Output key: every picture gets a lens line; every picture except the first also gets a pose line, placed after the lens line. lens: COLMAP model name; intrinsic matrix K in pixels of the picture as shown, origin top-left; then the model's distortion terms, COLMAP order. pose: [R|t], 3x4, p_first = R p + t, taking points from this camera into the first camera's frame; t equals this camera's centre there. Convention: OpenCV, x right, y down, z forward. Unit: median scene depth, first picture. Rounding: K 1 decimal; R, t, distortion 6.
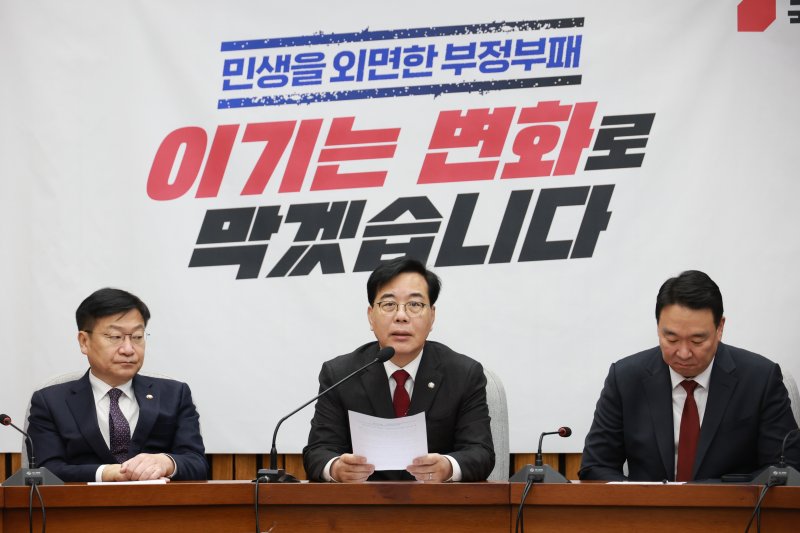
lens RADIAL K [[3120.5, 0, 402.4], [0, 3120.5, 267.3], [0, 0, 1]] dist [0.673753, 0.000000]
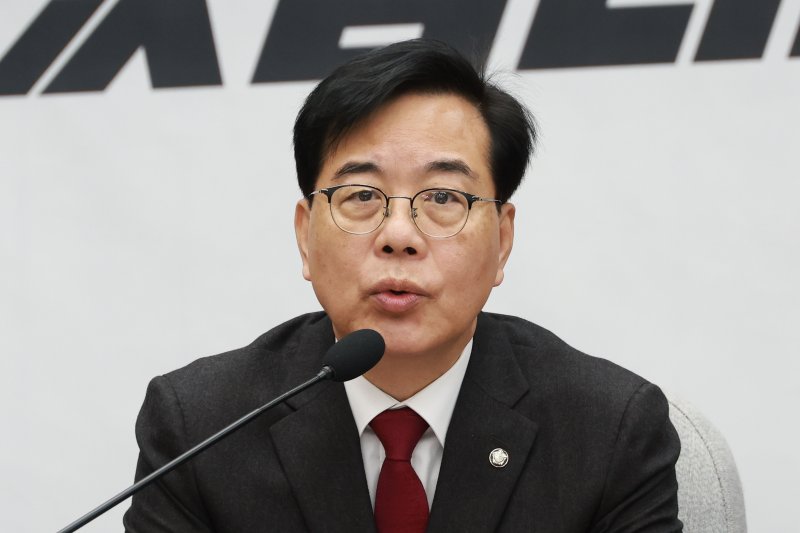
lens RADIAL K [[5735.3, 0, 400.6], [0, 5735.3, 266.1], [0, 0, 1]] dist [-1.107648, 0.000000]
pose [[0.998975, 0.013688, 0.043138, -0.025050], [-0.013583, 0.999904, -0.002727, 0.020479], [-0.043171, 0.002138, 0.999065, 0.435264]]
